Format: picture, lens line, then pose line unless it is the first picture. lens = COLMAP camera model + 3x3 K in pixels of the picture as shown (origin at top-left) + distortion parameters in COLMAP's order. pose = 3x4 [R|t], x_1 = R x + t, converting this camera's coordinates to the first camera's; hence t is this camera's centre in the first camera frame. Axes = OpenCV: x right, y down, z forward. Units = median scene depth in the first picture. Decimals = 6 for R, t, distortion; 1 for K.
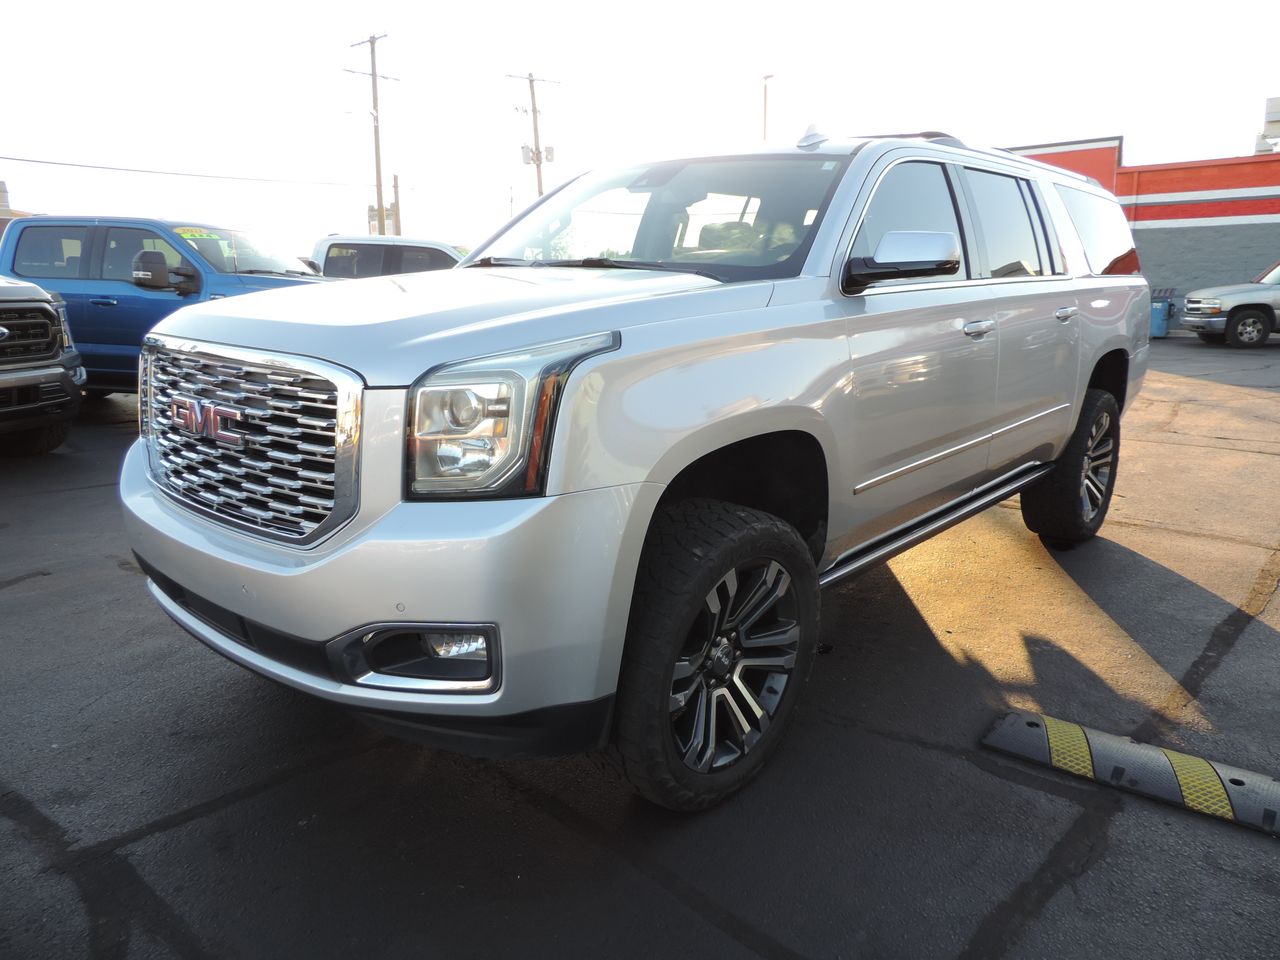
lens RADIAL K [[917.8, 0, 640.0], [0, 917.8, 480.0], [0, 0, 1]] dist [0.005121, -0.053861]
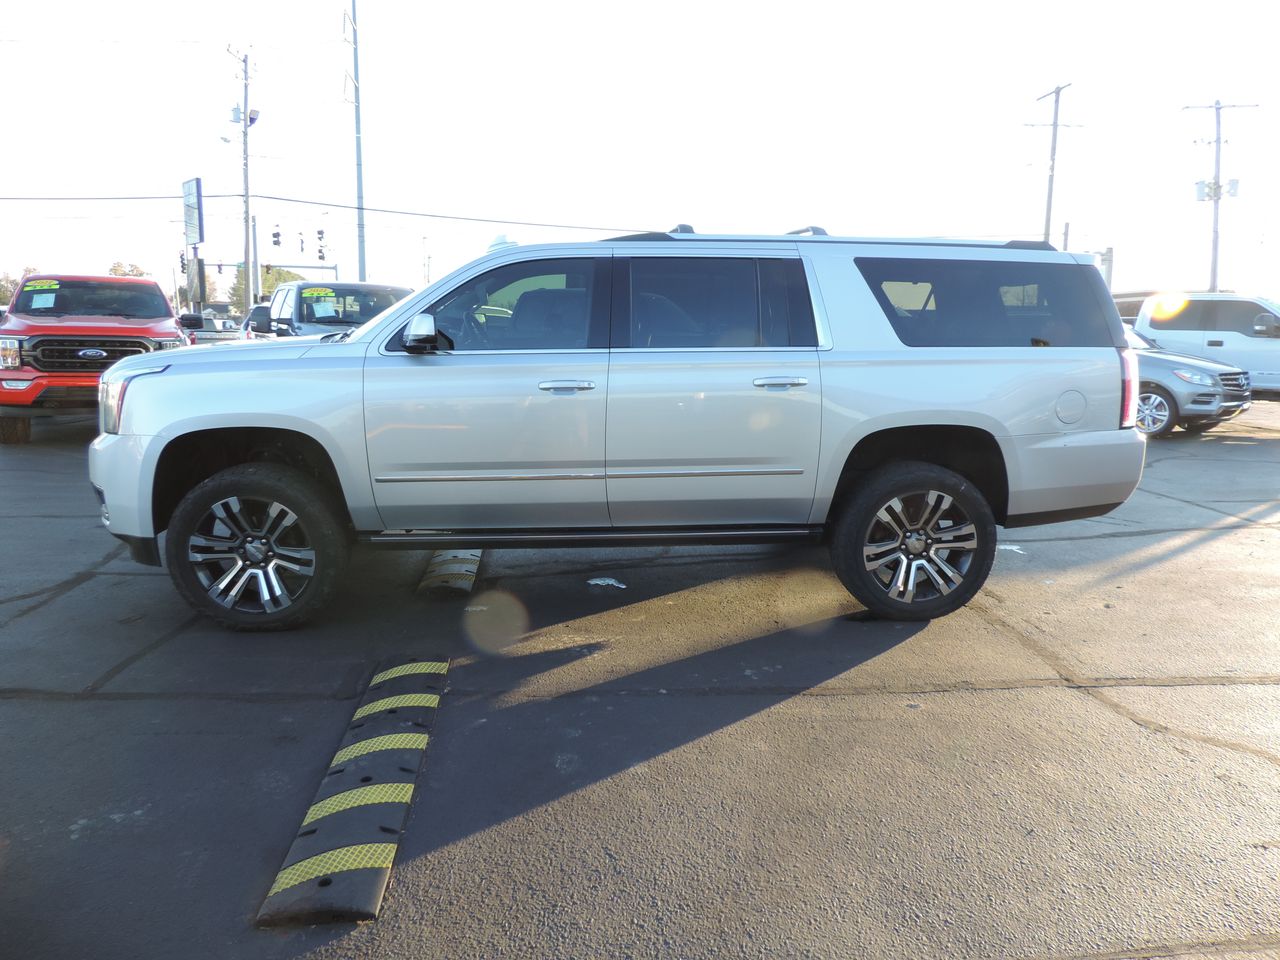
lens RADIAL K [[917.8, 0, 640.0], [0, 917.8, 480.0], [0, 0, 1]] dist [0.005121, -0.053861]
pose [[0.673061, 0.122822, -0.729317, 1.172471], [-0.157877, 0.987245, 0.020559, -0.059371], [0.722540, 0.101305, 0.683867, 0.202341]]
